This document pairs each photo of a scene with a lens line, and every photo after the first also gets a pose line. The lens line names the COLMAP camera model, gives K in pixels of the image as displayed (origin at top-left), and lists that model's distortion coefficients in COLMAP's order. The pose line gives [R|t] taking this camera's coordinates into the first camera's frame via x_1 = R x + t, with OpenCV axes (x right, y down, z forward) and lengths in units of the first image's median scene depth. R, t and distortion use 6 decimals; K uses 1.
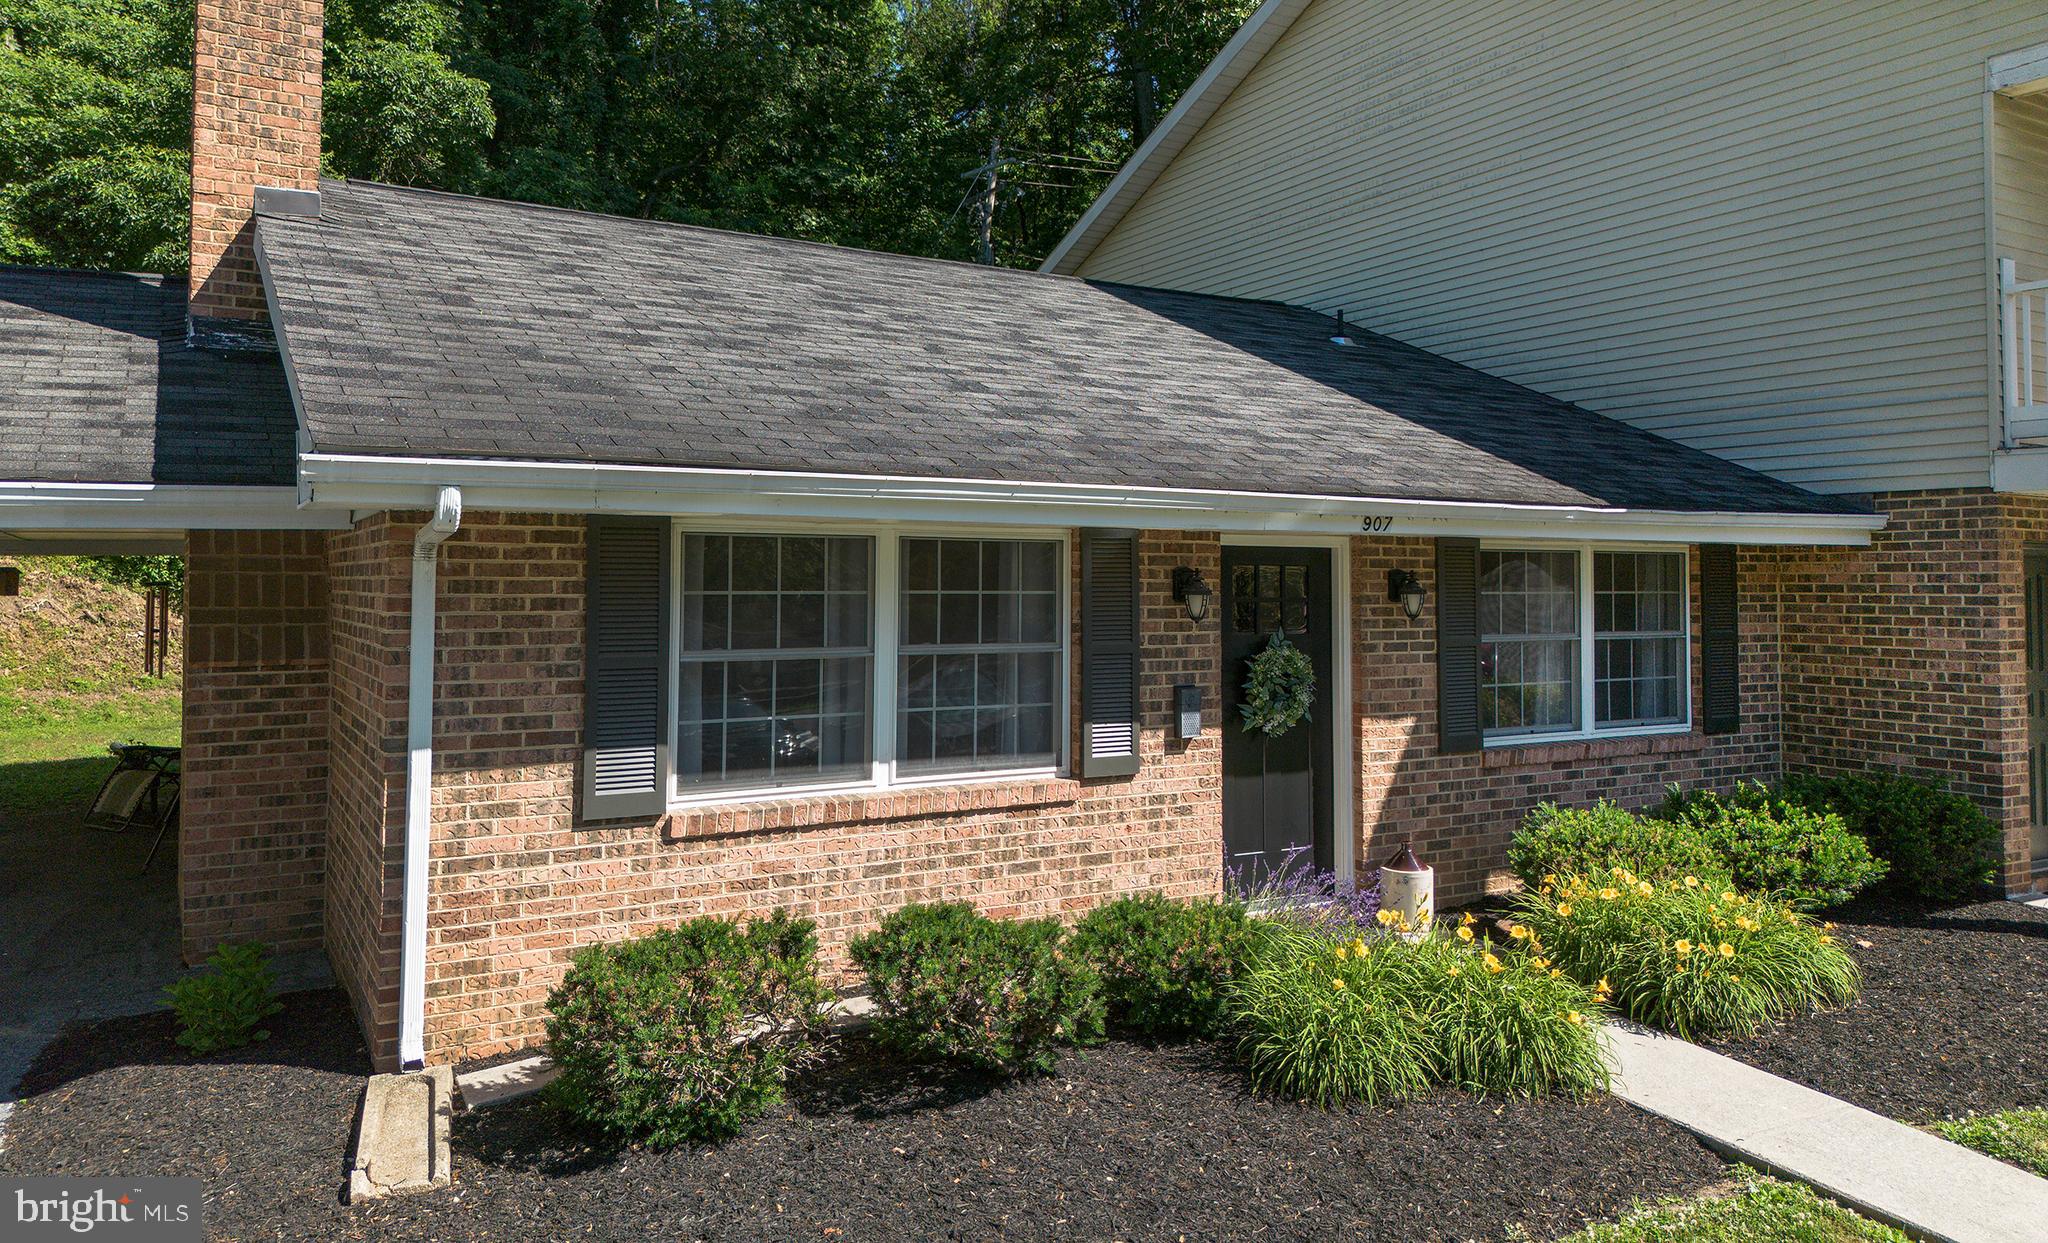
lens RADIAL K [[1459.1, 0, 1021.8], [0, 1459.1, 575.5], [0, 0, 1]] dist [0.073490, -0.067636]
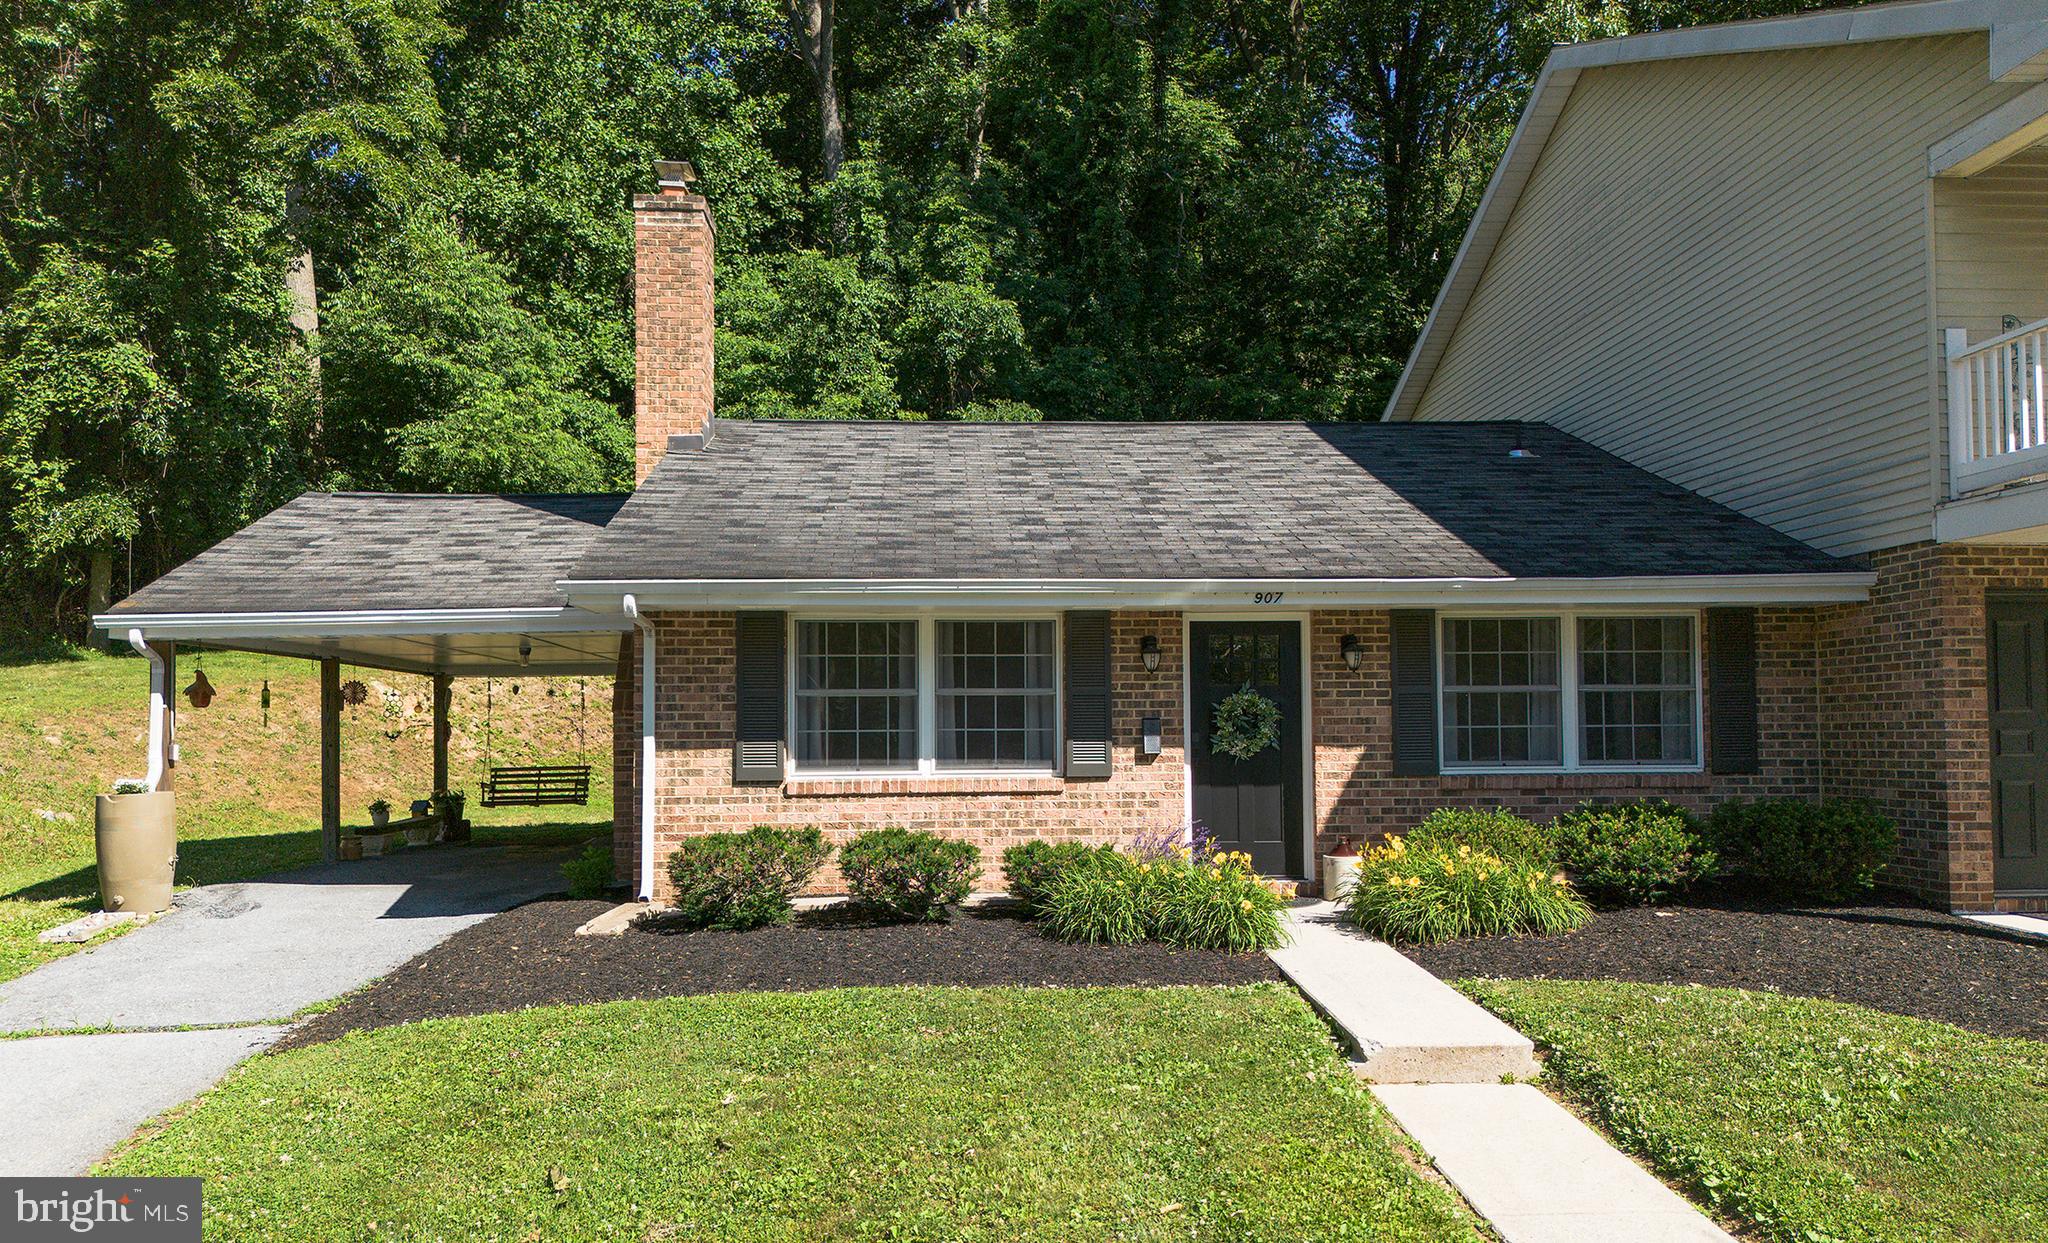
lens RADIAL K [[1459.1, 0, 1014.1], [0, 1459.1, 721.1], [0, 0, 1]] dist [0.073490, -0.067636]
pose [[0.897888, -0.014814, -0.439975, 0.650510], [0.013776, 0.999890, -0.005552, 0.087686], [0.440008, -0.001076, 0.897993, -0.377926]]
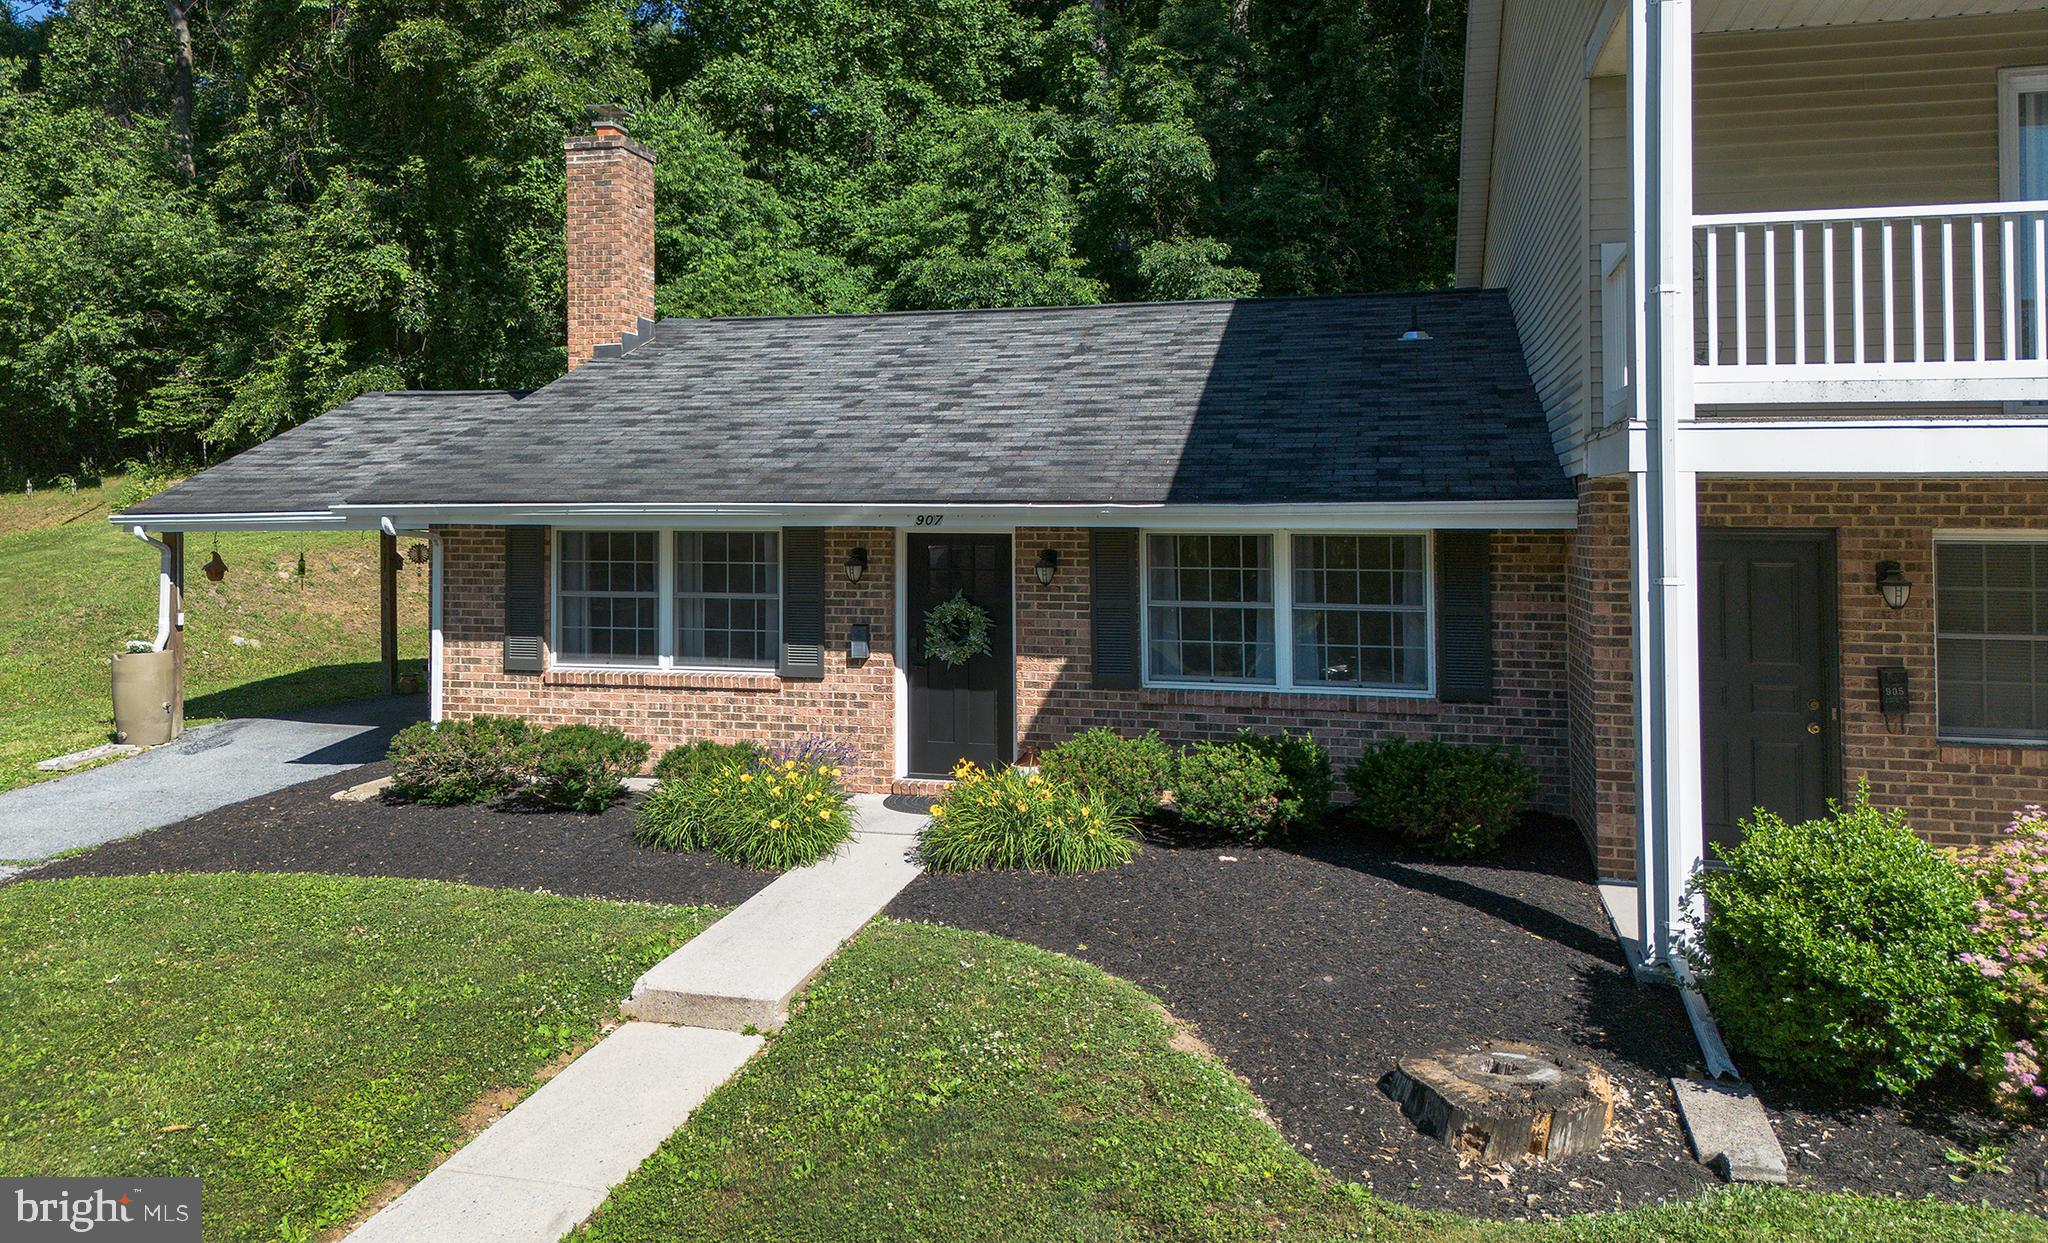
lens RADIAL K [[1459.1, 0, 960.9], [0, 1459.1, 498.7], [0, 0, 1]] dist [0.073490, -0.067636]
pose [[0.714968, -0.014150, -0.699014, 1.313686], [-0.001156, 0.999770, -0.021421, -0.025251], [0.699156, 0.016123, 0.714787, -0.033145]]
